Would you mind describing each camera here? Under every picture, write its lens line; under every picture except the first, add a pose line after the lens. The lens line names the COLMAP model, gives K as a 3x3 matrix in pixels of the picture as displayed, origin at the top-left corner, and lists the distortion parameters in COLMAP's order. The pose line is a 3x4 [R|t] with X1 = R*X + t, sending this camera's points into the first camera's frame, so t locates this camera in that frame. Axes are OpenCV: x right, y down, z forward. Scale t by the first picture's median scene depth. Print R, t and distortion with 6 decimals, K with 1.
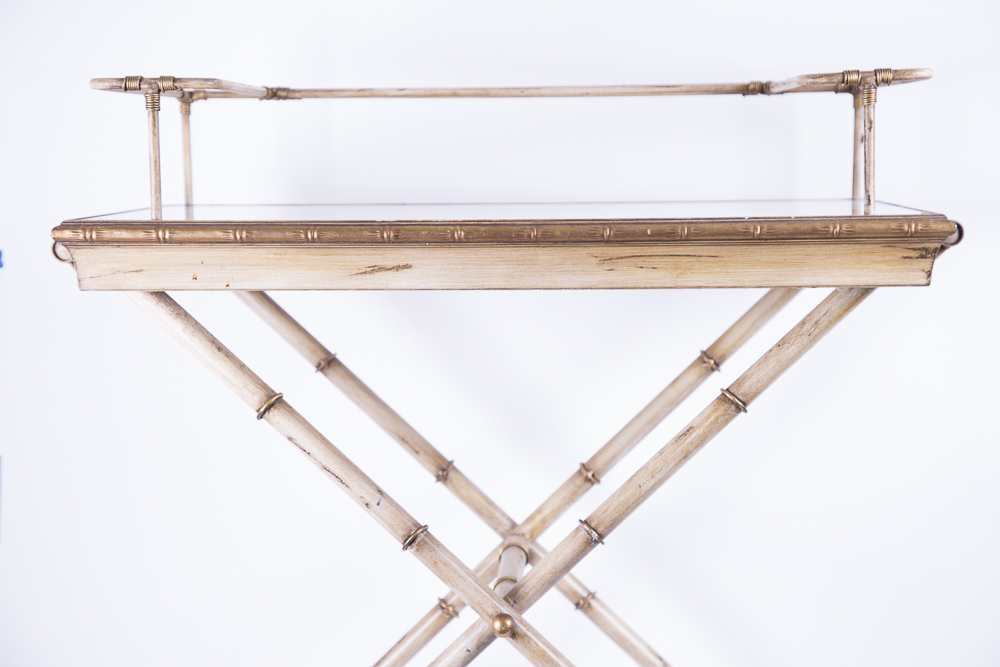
lens RADIAL K [[2115.2, 0, 500.0], [0, 2115.2, 333.5], [0, 0, 1]] dist [0.349007, 0.130026]
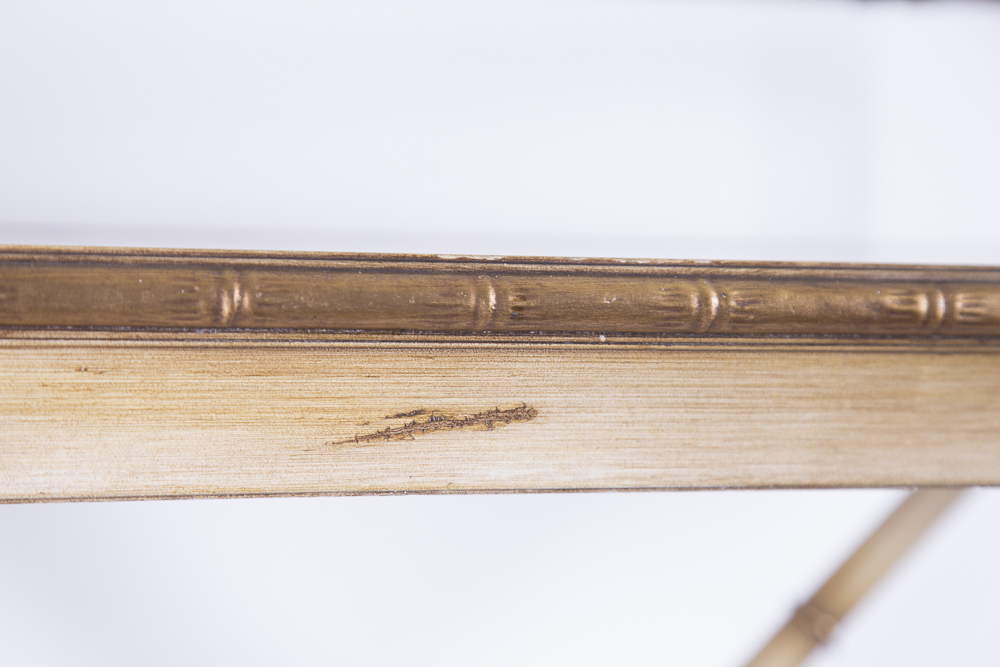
lens RADIAL K [[2558.9, 0, 500.0], [0, 2558.9, 333.5], [0, 0, 1]] dist [0.430023, -0.094067]
pose [[0.918723, 0.013190, 0.394681, -0.188340], [0.002913, 0.999189, -0.040172, -0.028498], [-0.394891, 0.038057, 0.917939, 0.673139]]
